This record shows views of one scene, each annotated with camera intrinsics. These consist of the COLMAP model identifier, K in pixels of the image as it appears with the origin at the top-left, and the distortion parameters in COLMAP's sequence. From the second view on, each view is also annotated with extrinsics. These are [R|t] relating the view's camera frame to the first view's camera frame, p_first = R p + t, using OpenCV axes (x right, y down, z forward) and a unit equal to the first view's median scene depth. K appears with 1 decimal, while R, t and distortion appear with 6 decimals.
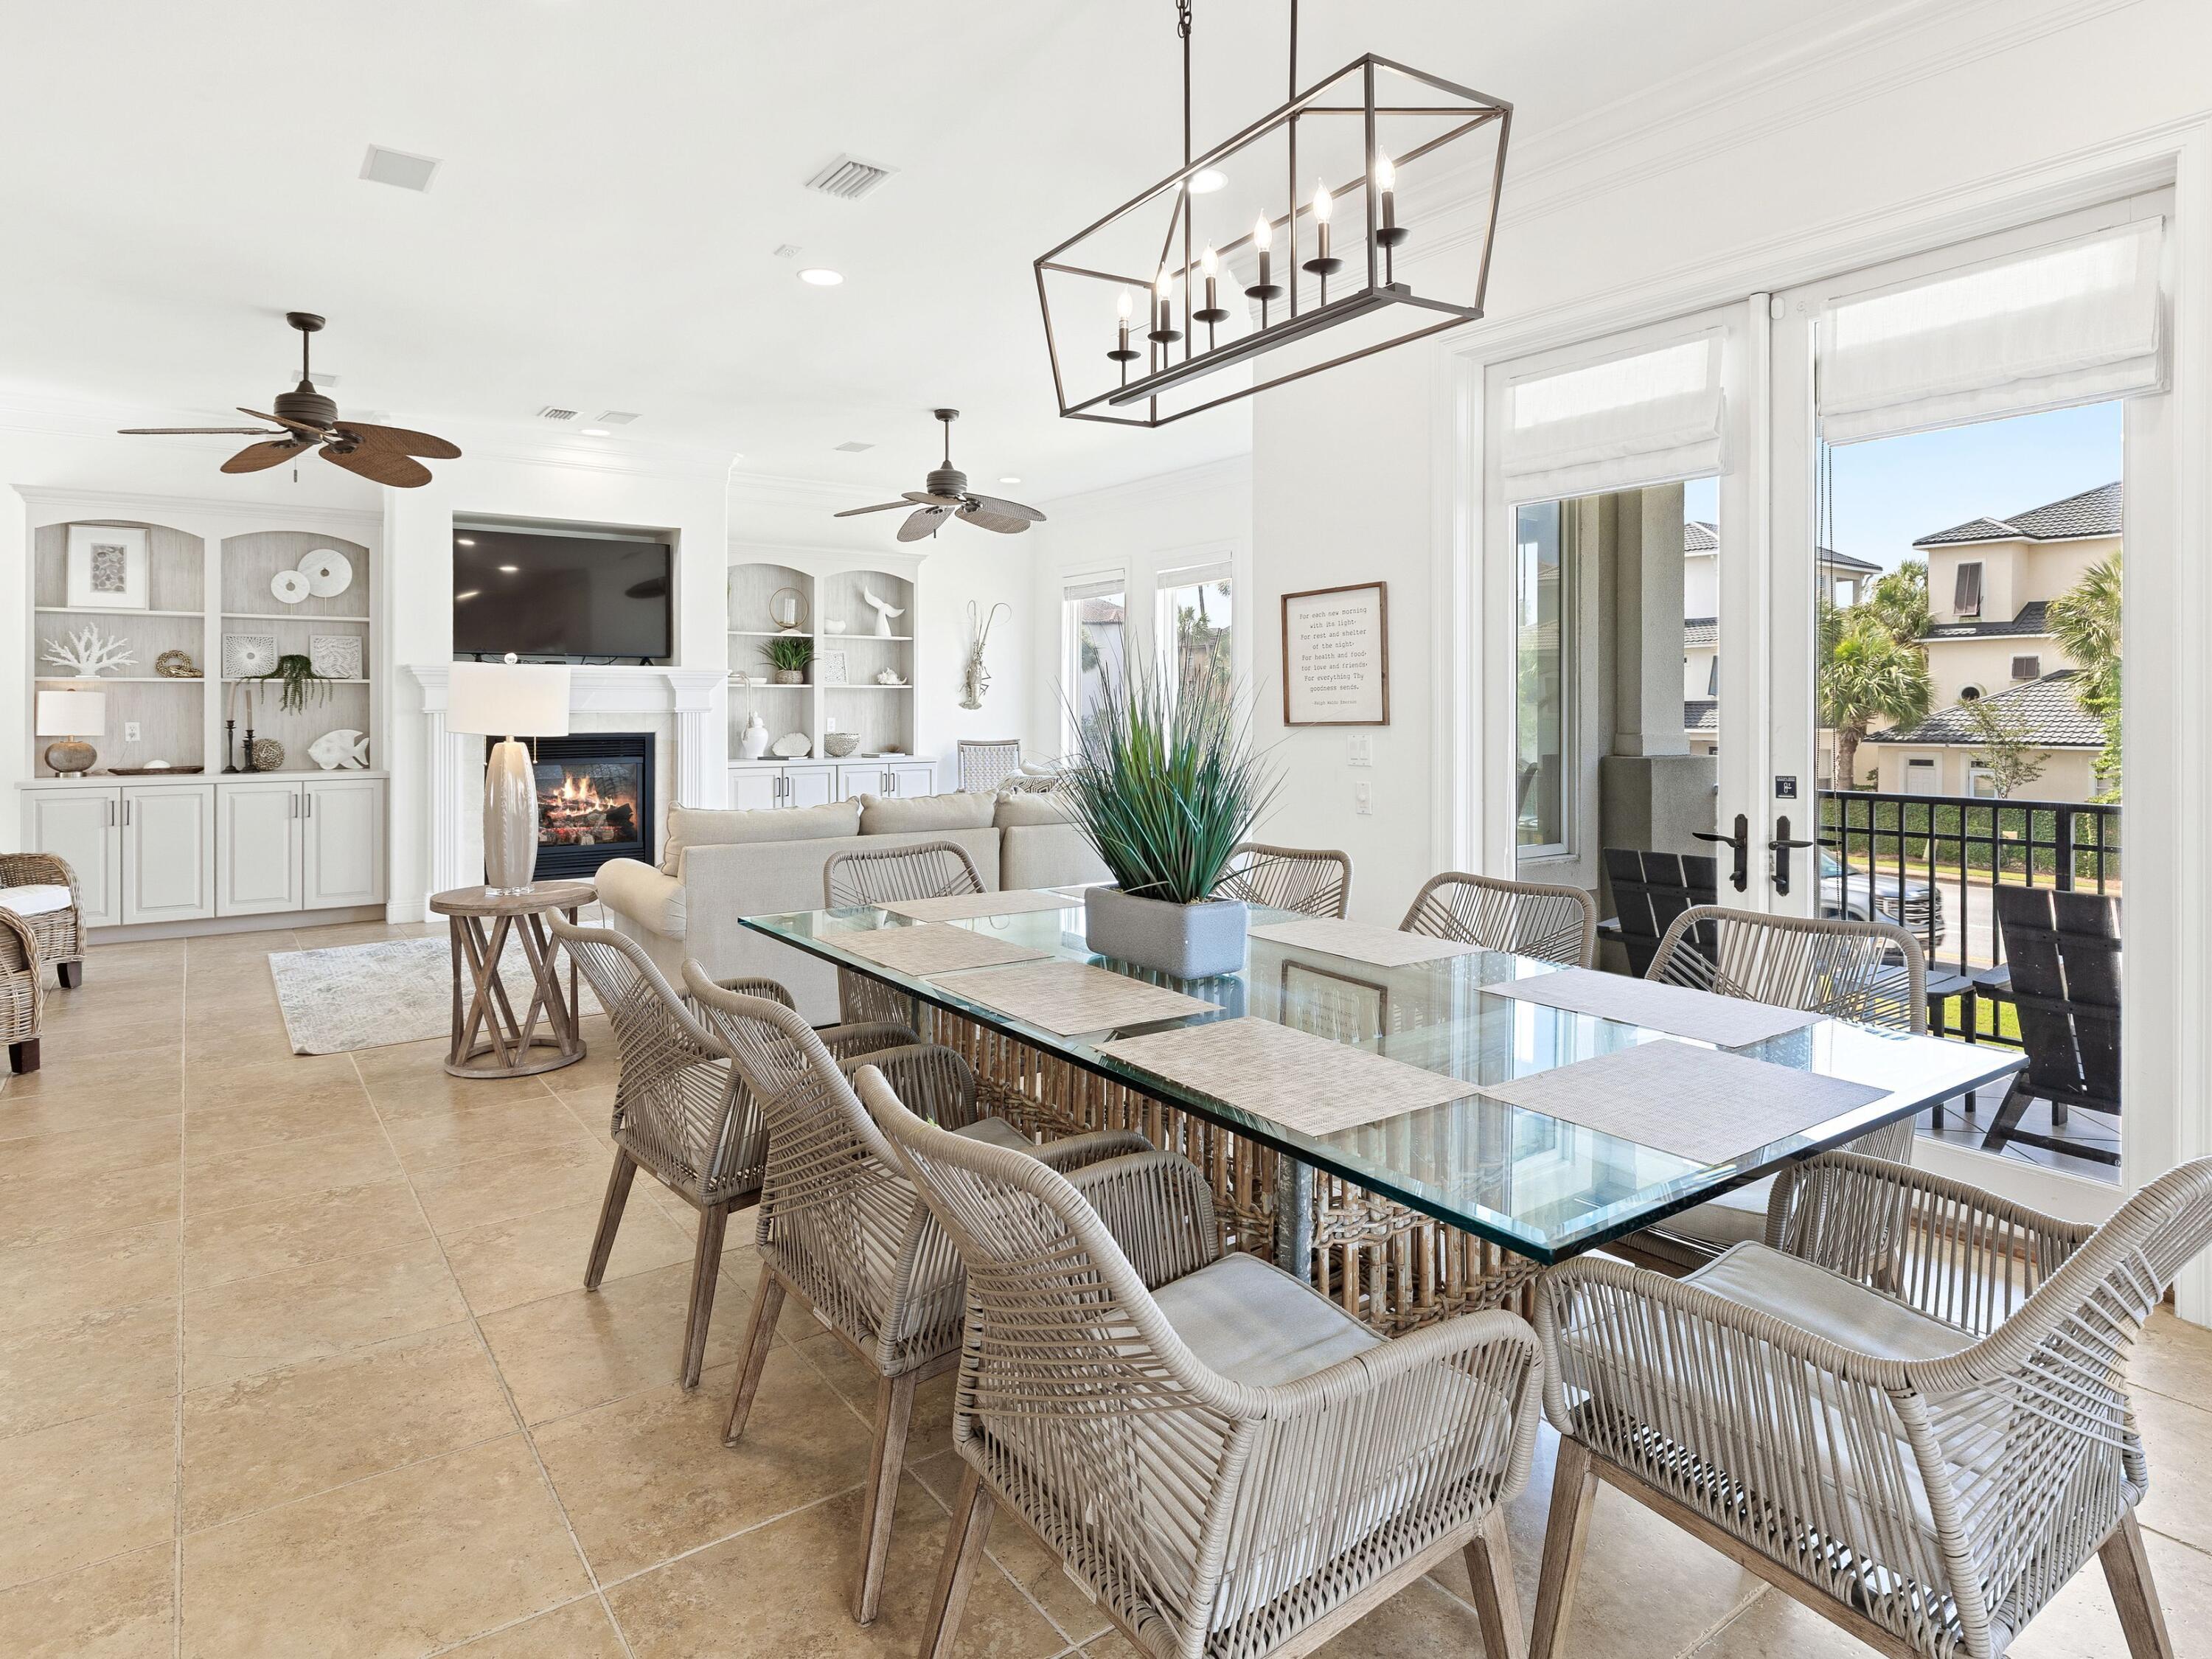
lens RADIAL K [[1254.3, 0, 1127.8], [0, 1254.3, 706.5], [0, 0, 1]] dist [-0.001174, -0.002987]
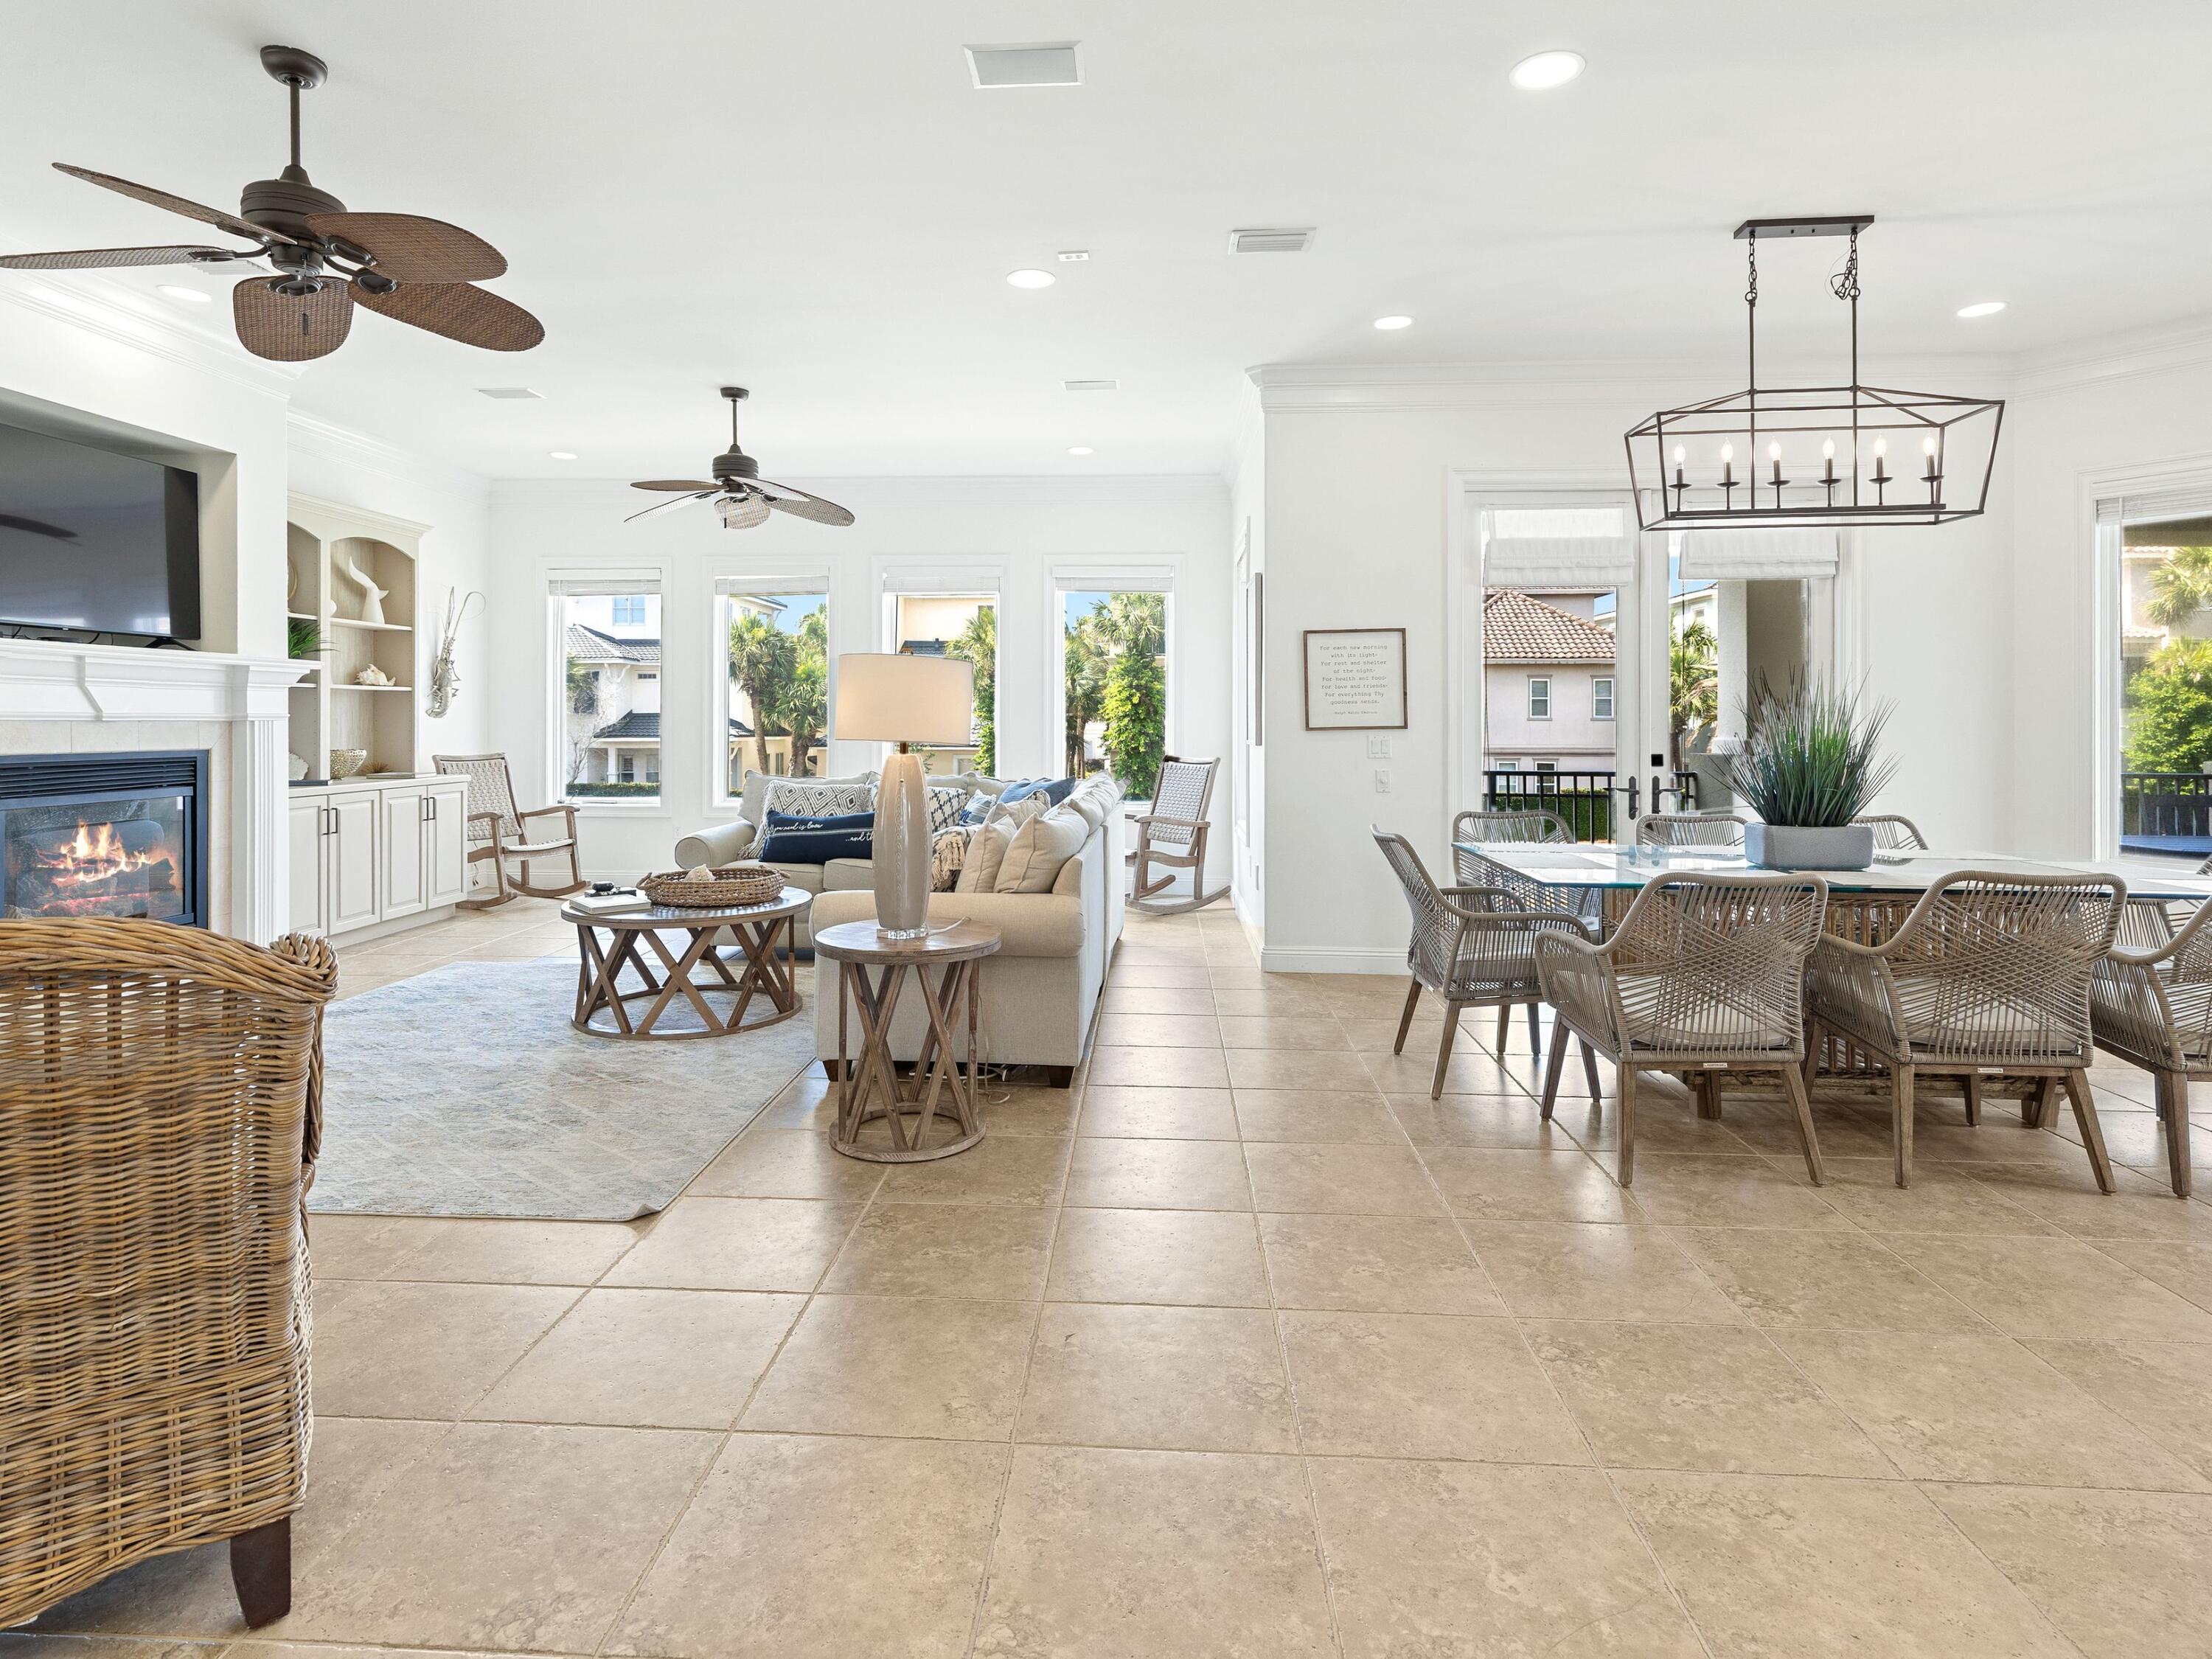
lens RADIAL K [[1162.6, 0, 1093.6], [0, 1162.6, 718.5], [0, 0, 1]] dist [0.001623, -0.001106]
pose [[0.642696, 0.002765, 0.766116, -0.605677], [-0.003131, 0.999995, -0.000982, 0.003227], [-0.766115, -0.001768, 0.642702, 0.246448]]
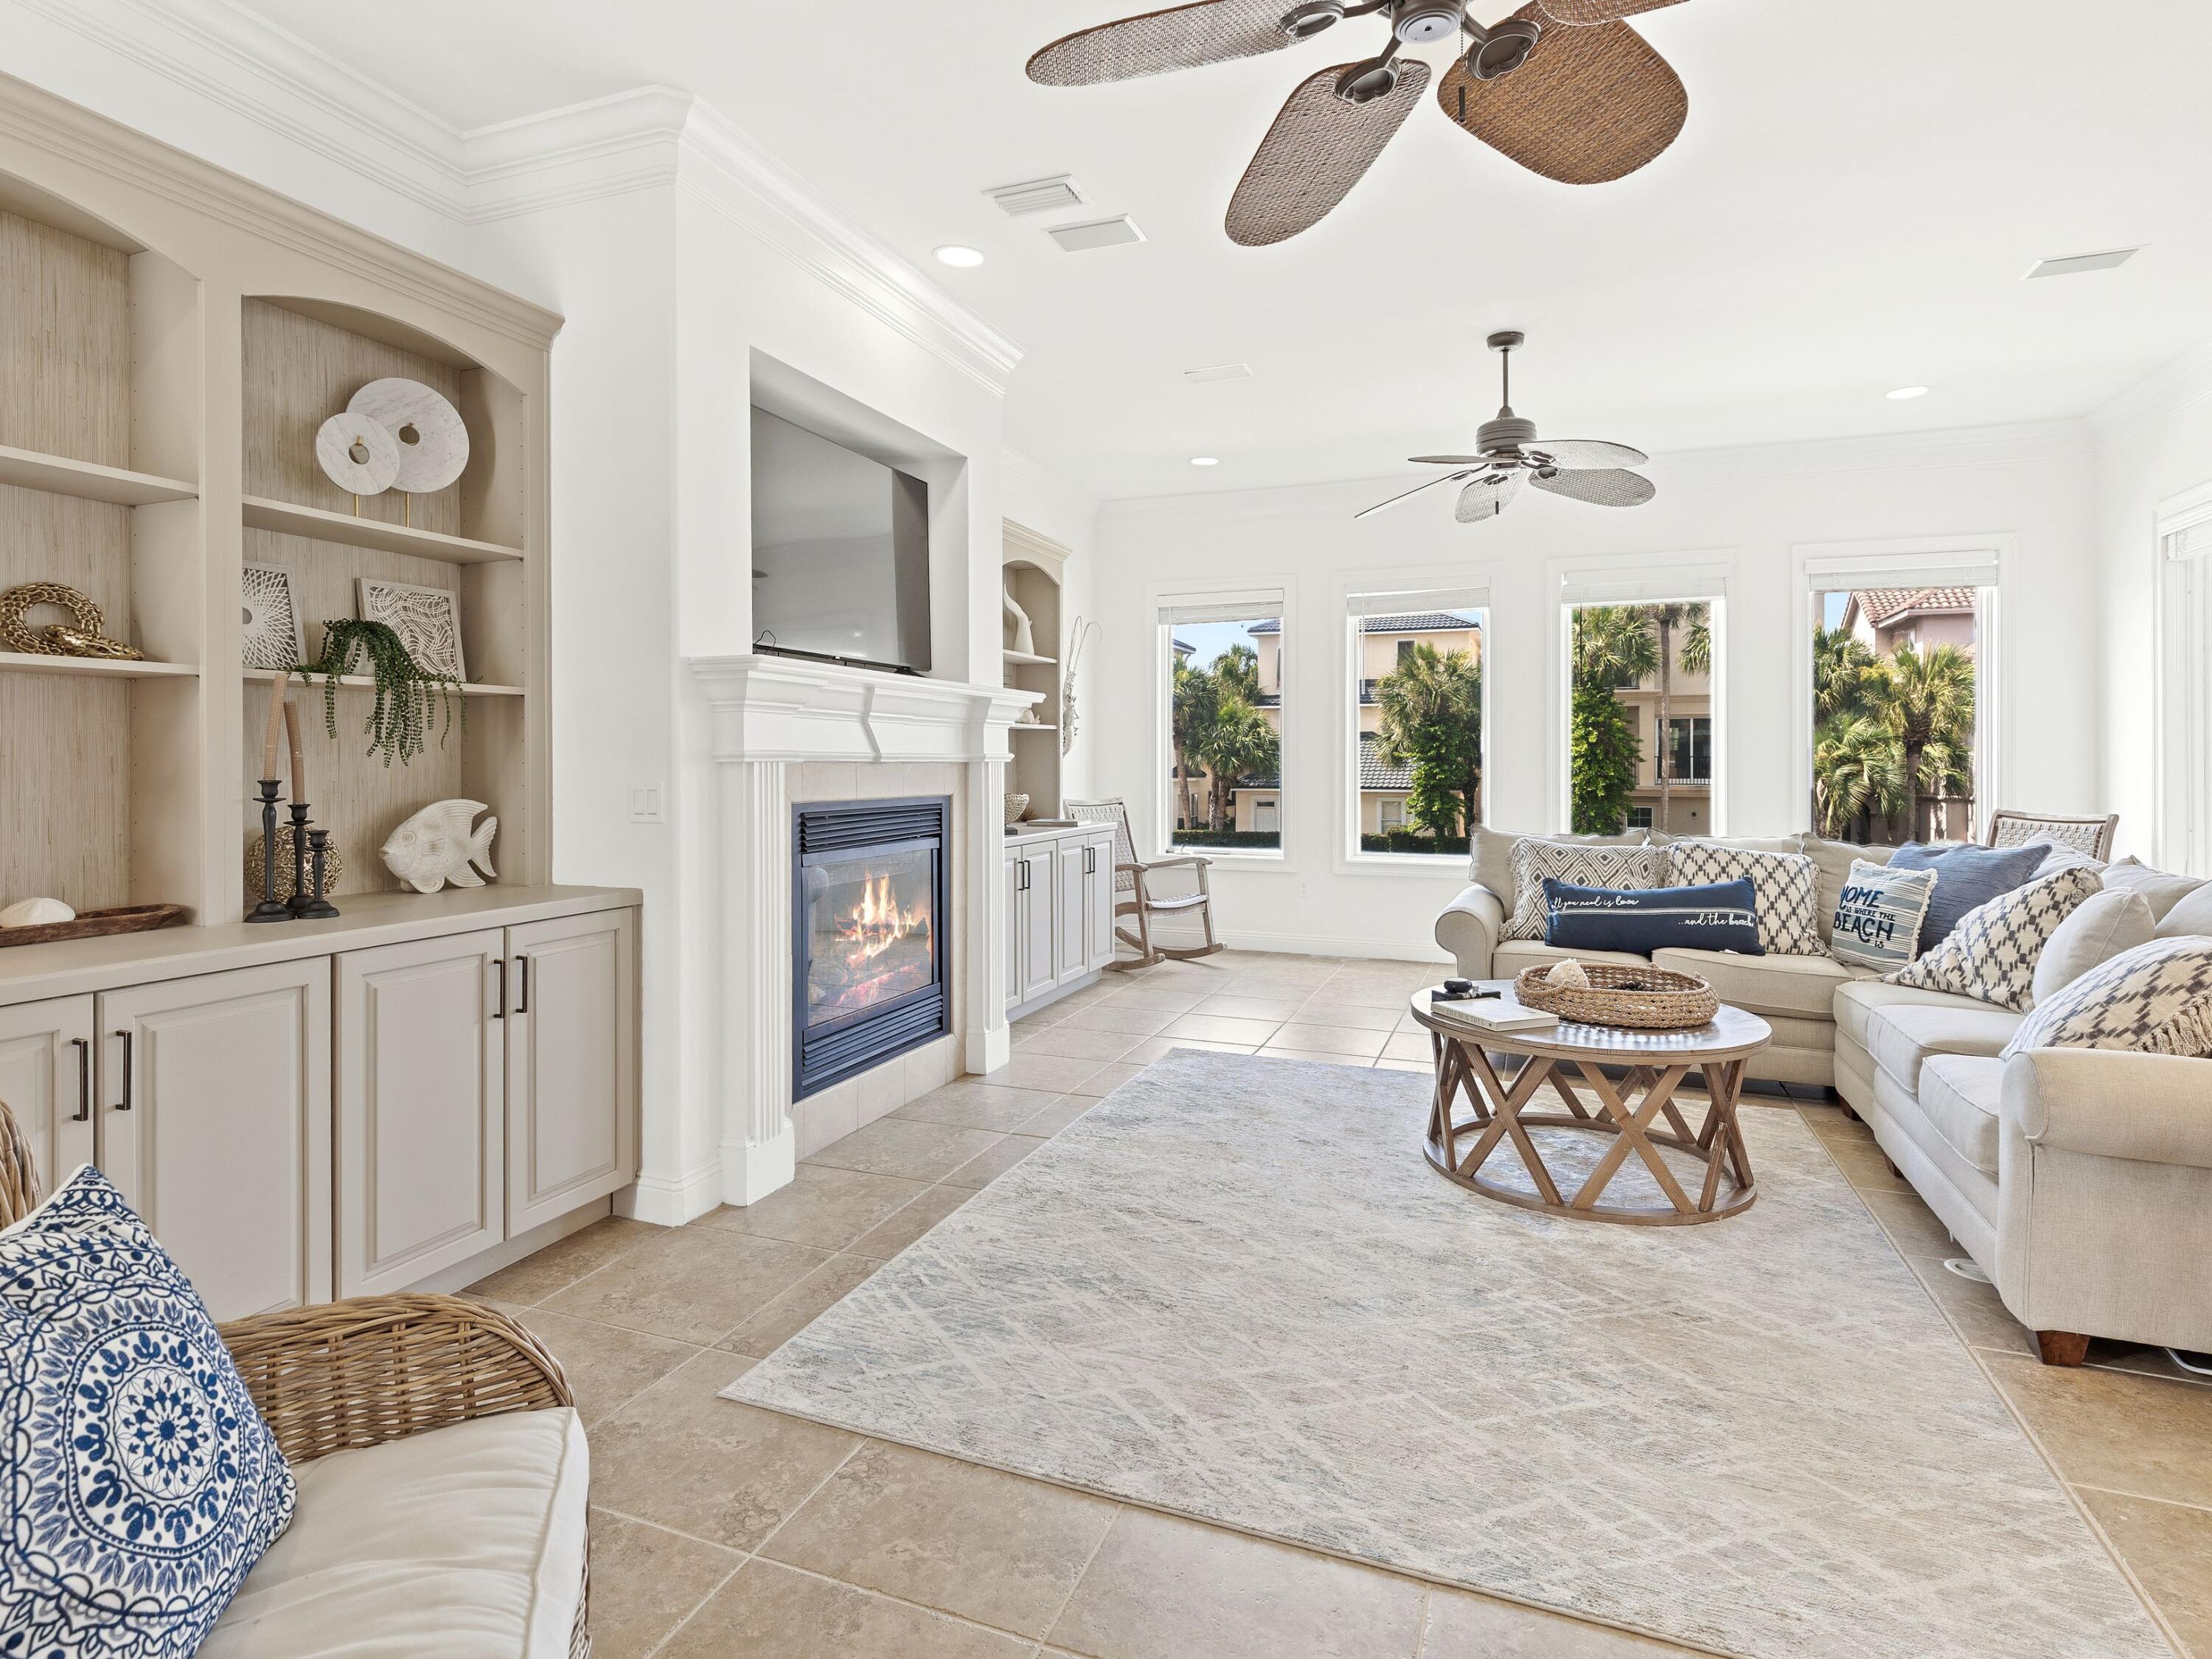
lens RADIAL K [[1149.9, 0, 1099.9], [0, 1149.9, 769.4], [0, 0, 1]] dist [0.010542, 0.000378]
pose [[0.850063, -0.002738, 0.526674, -0.660912], [-0.002007, 0.999962, 0.008438, 0.004065], [-0.526678, -0.008230, 0.850025, 0.548275]]
